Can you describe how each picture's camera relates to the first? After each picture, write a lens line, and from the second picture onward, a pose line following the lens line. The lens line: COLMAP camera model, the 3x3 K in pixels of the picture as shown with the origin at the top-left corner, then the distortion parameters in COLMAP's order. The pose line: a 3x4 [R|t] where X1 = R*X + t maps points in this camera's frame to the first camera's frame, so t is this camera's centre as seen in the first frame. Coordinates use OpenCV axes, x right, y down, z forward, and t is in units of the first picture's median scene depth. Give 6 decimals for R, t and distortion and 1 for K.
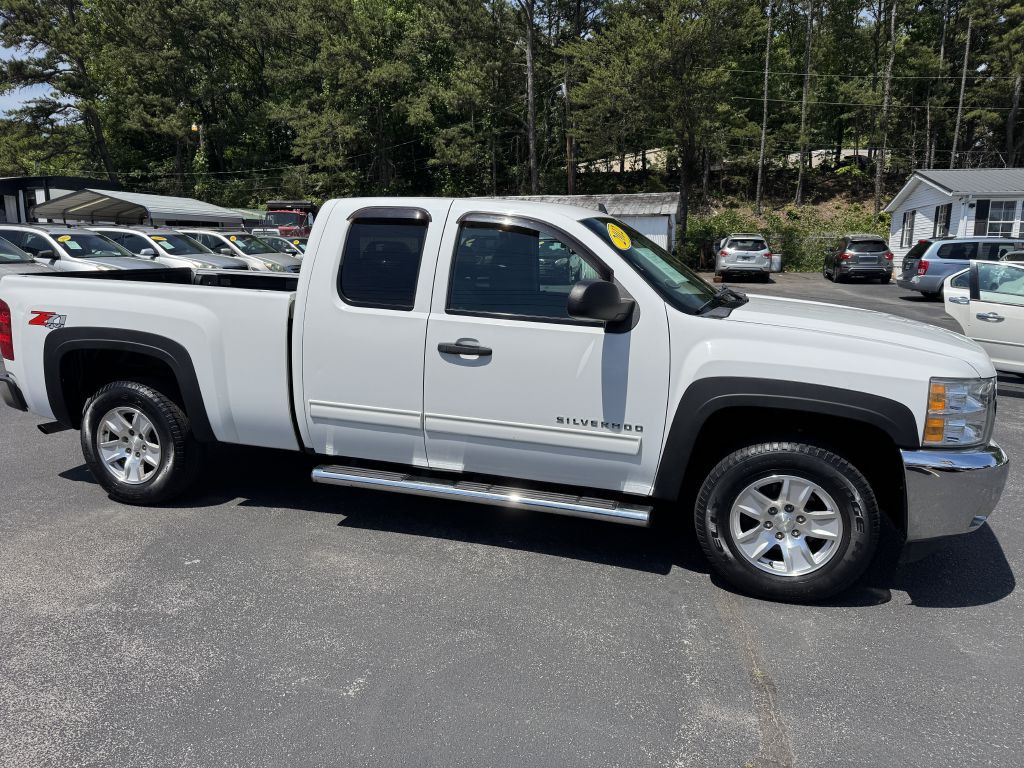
lens RADIAL K [[719.8, 0, 509.2], [0, 719.8, 383.9], [0, 0, 1]] dist [0.030014, -0.039097]
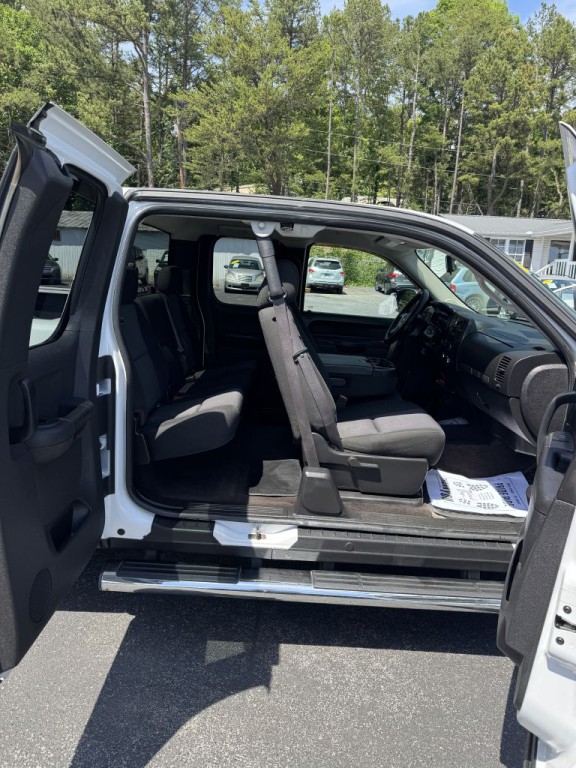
lens RADIAL K [[539.9, 0, 287.1], [0, 539.9, 387.8], [0, 0, 1]] dist [0.030014, -0.039097]
pose [[0.956409, -0.030166, 0.290468, -0.031312], [0.017458, 0.998778, 0.046243, -0.010581], [-0.291508, -0.039157, 0.955767, 0.057006]]
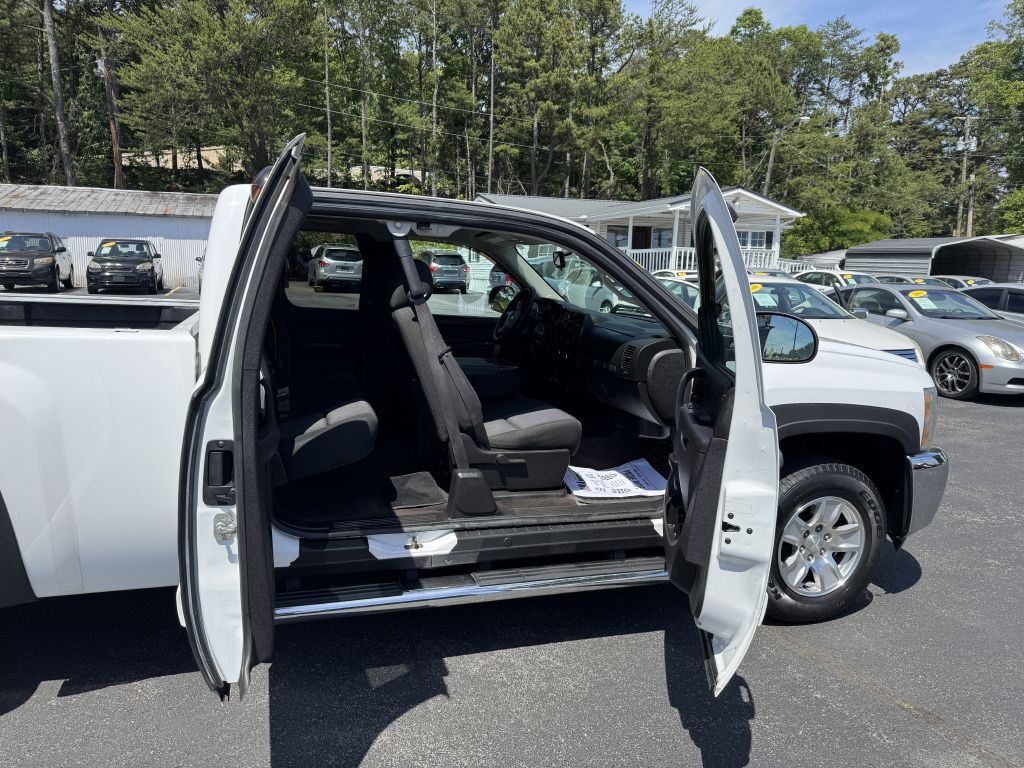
lens RADIAL K [[719.8, 0, 513.0], [0, 719.8, 386.0], [0, 0, 1]] dist [0.030014, -0.039097]
pose [[0.817664, -0.082668, 0.569730, -0.054531], [0.087082, 0.996009, 0.019544, -0.008608], [-0.569072, 0.033633, 0.821599, 0.043320]]
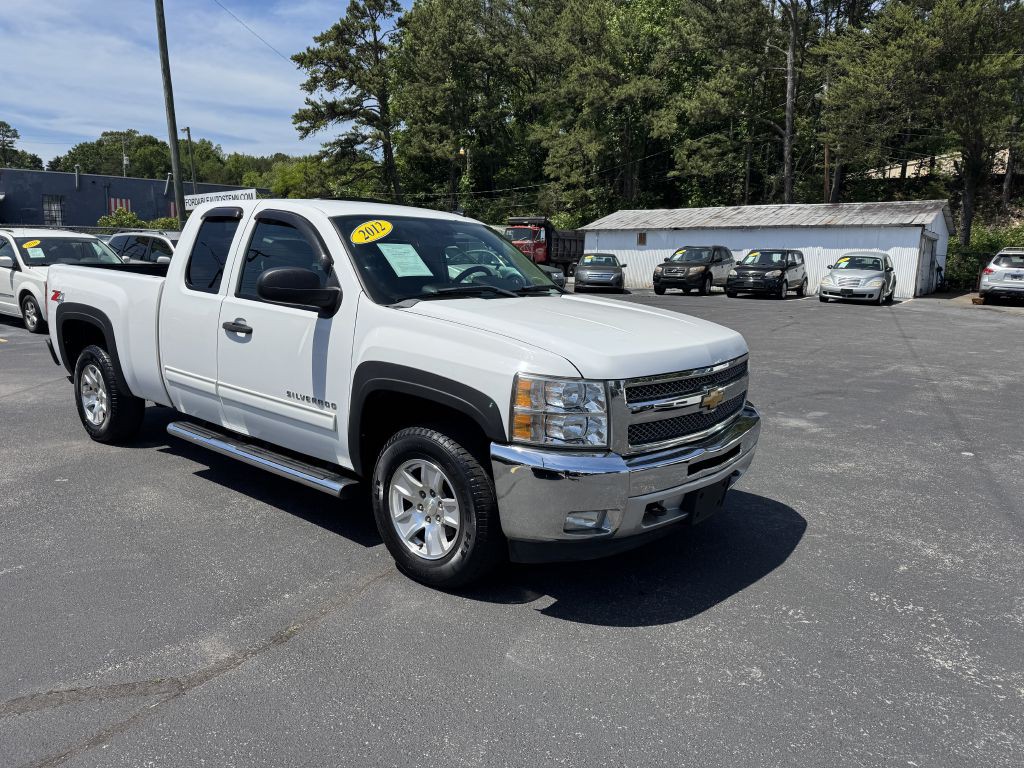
lens RADIAL K [[719.8, 0, 508.9], [0, 719.8, 391.6], [0, 0, 1]] dist [0.030014, -0.039097]
pose [[0.925601, 0.078519, -0.370266, 0.090108], [-0.082403, 0.996585, 0.005345, 0.001410], [0.369421, 0.025564, 0.928911, 0.009468]]
